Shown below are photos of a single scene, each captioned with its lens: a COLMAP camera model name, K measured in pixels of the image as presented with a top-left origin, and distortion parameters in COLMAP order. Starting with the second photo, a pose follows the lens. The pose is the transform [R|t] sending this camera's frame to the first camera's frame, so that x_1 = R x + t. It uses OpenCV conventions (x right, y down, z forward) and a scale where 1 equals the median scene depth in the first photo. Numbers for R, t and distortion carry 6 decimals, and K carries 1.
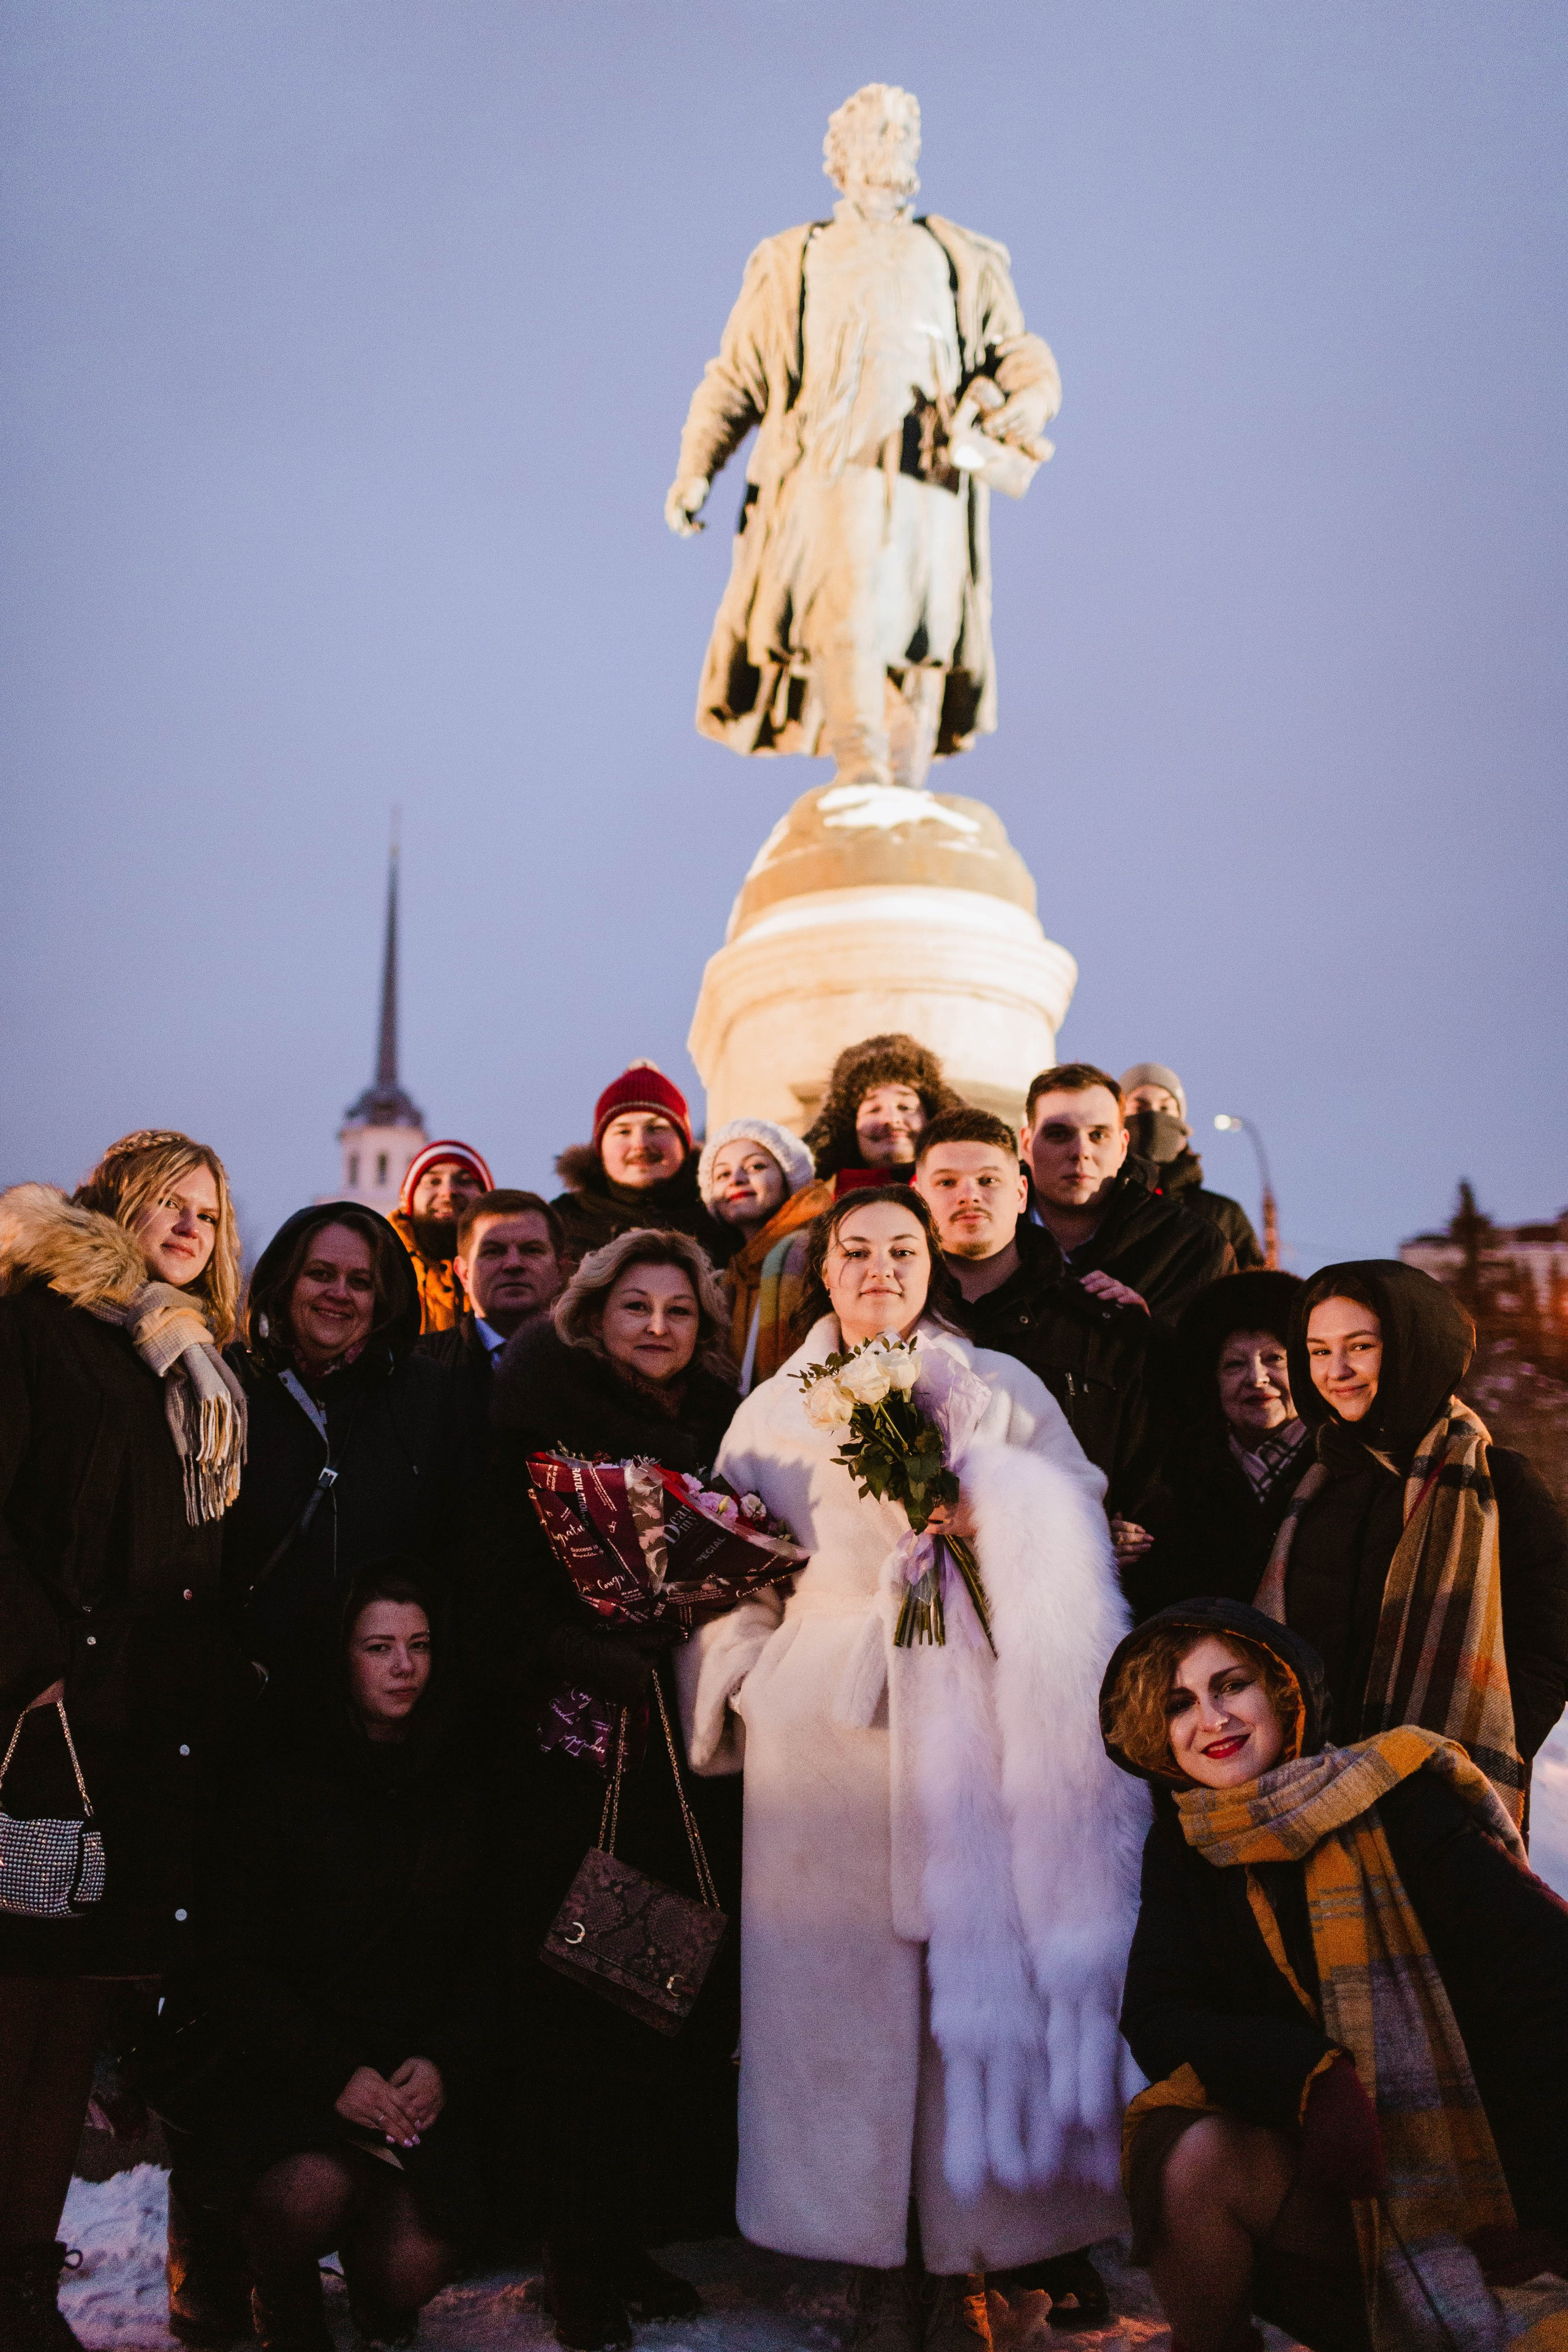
lens RADIAL K [[2361.8, 0, 825.0], [0, 2361.8, 1112.4], [0, 0, 1]] dist [0.006185, 0.000000]
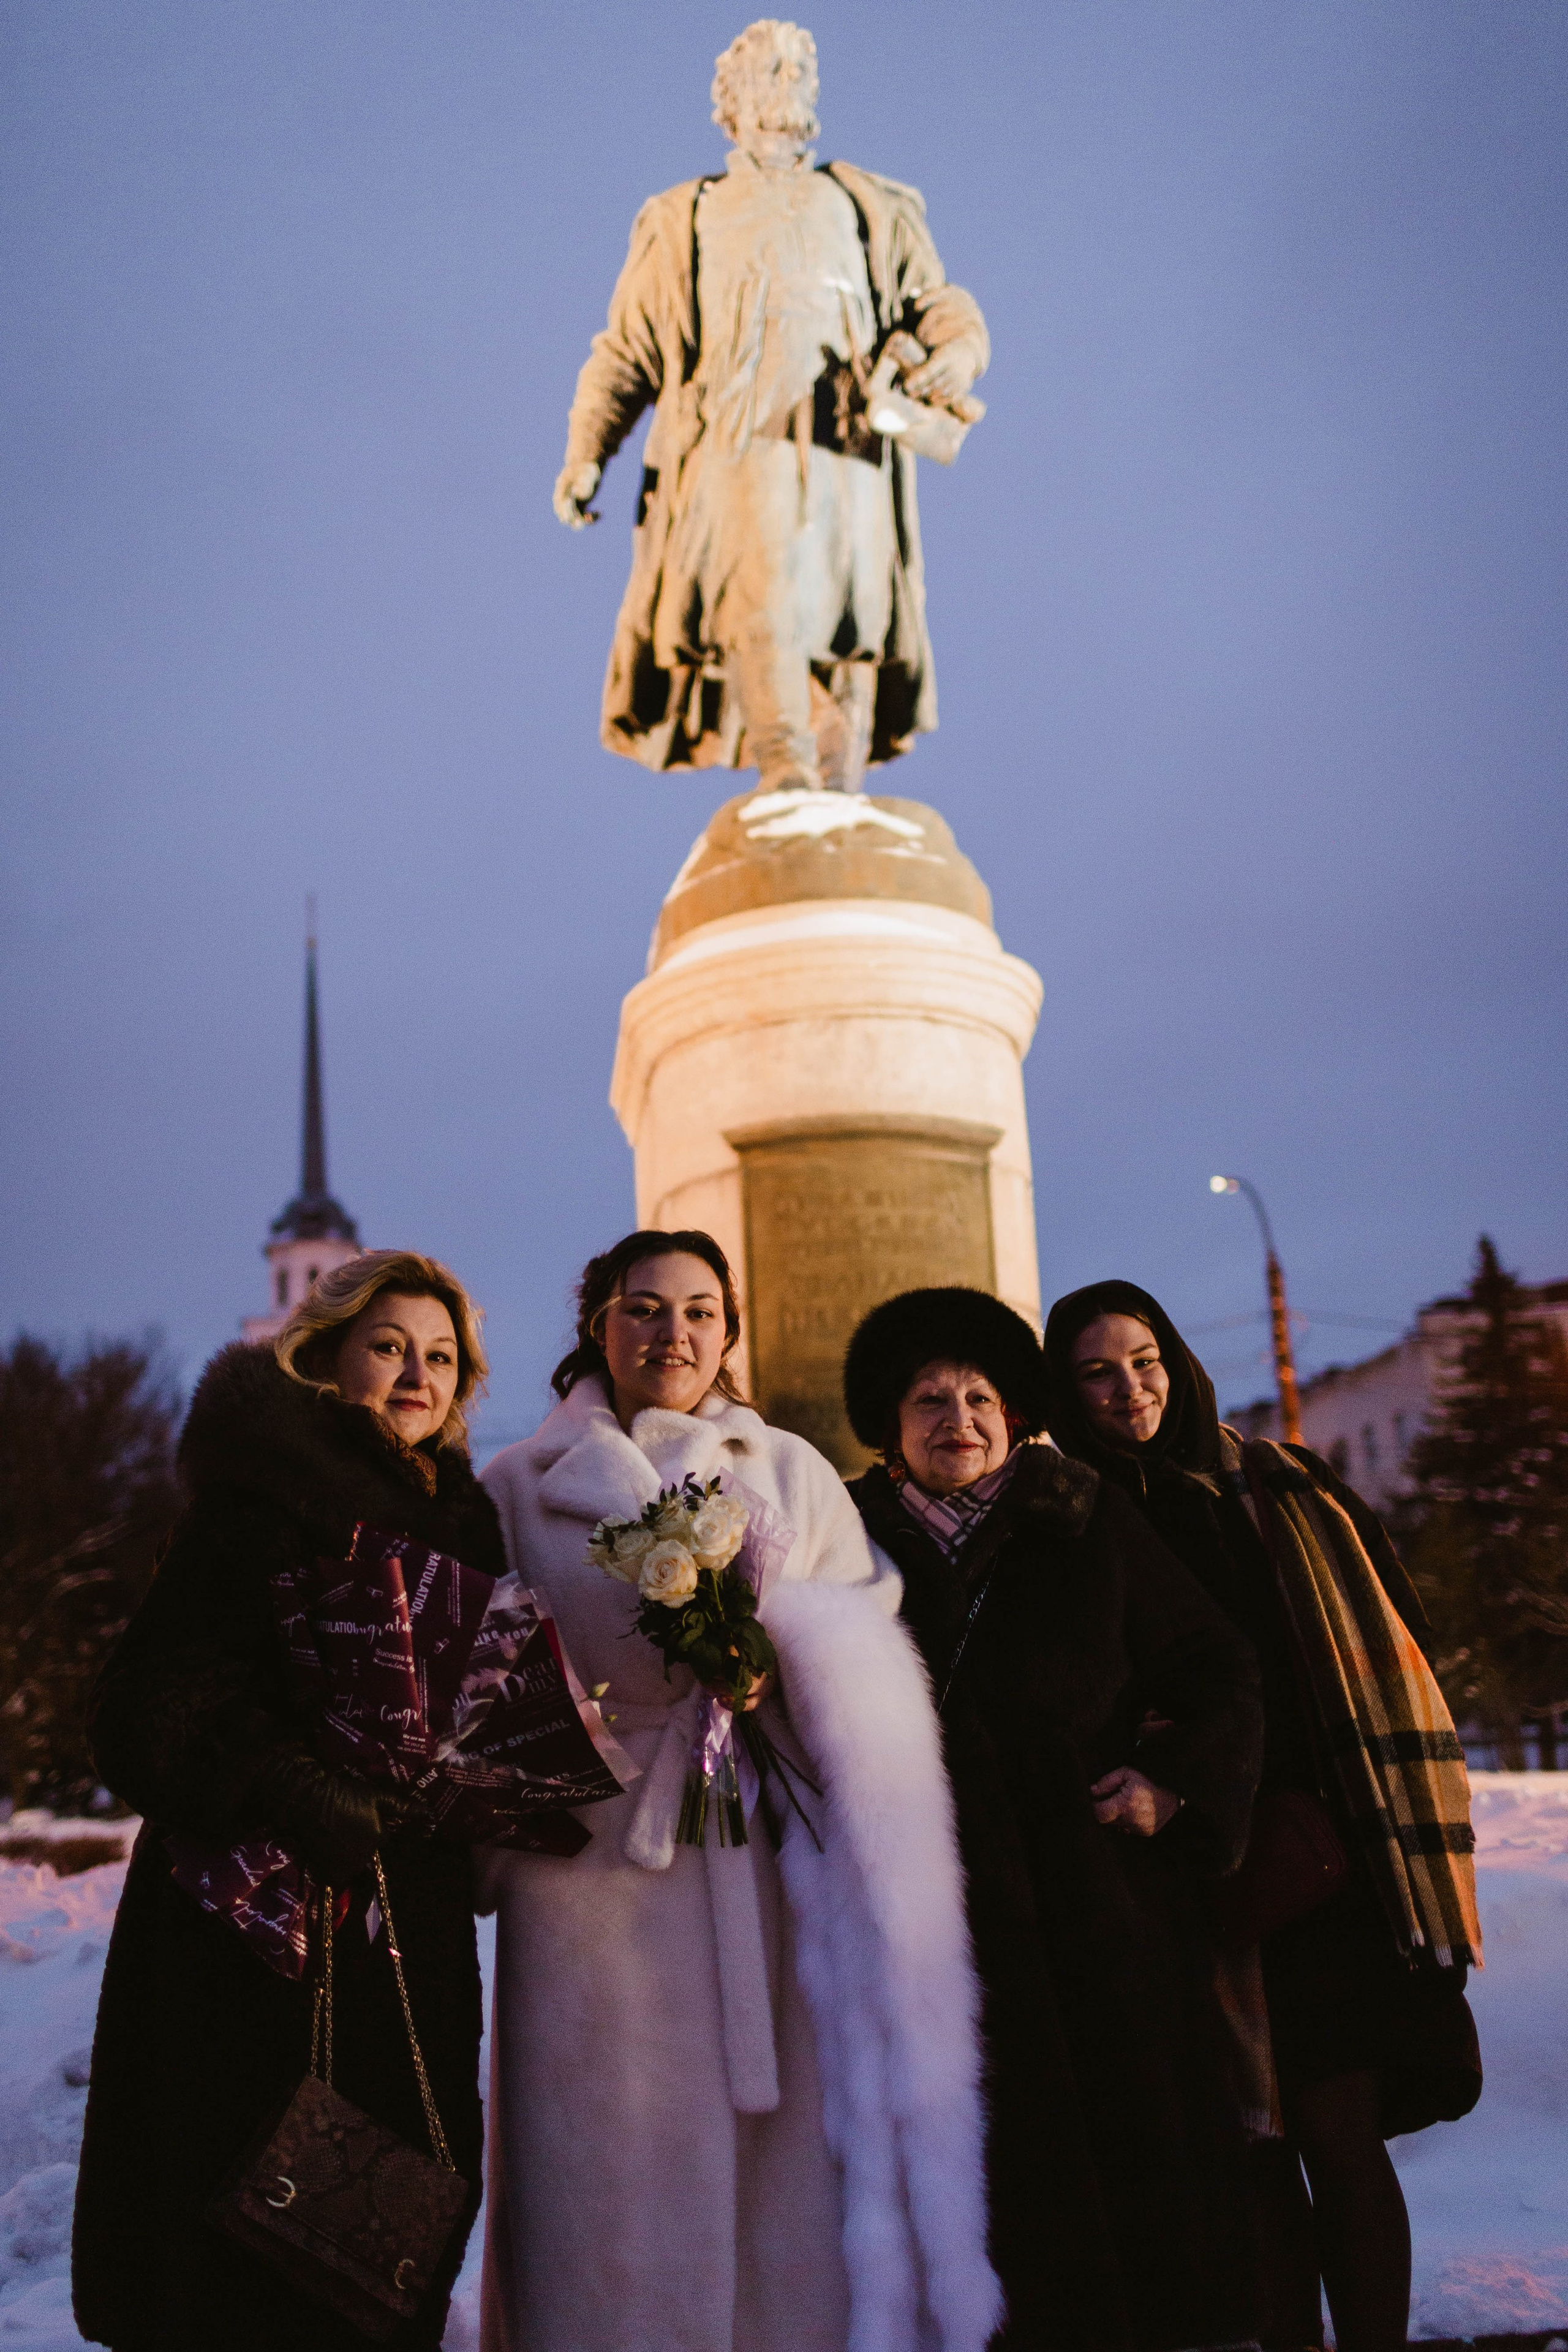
lens RADIAL K [[2361.8, 0, 782.5], [0, 2361.8, 1172.9], [0, 0, 1]] dist [0.006185, 0.000000]
pose [[0.998567, -0.051832, -0.013291, 0.017383], [0.051367, 0.998125, -0.033276, 0.032214], [0.014991, 0.032546, 0.999358, 0.118147]]
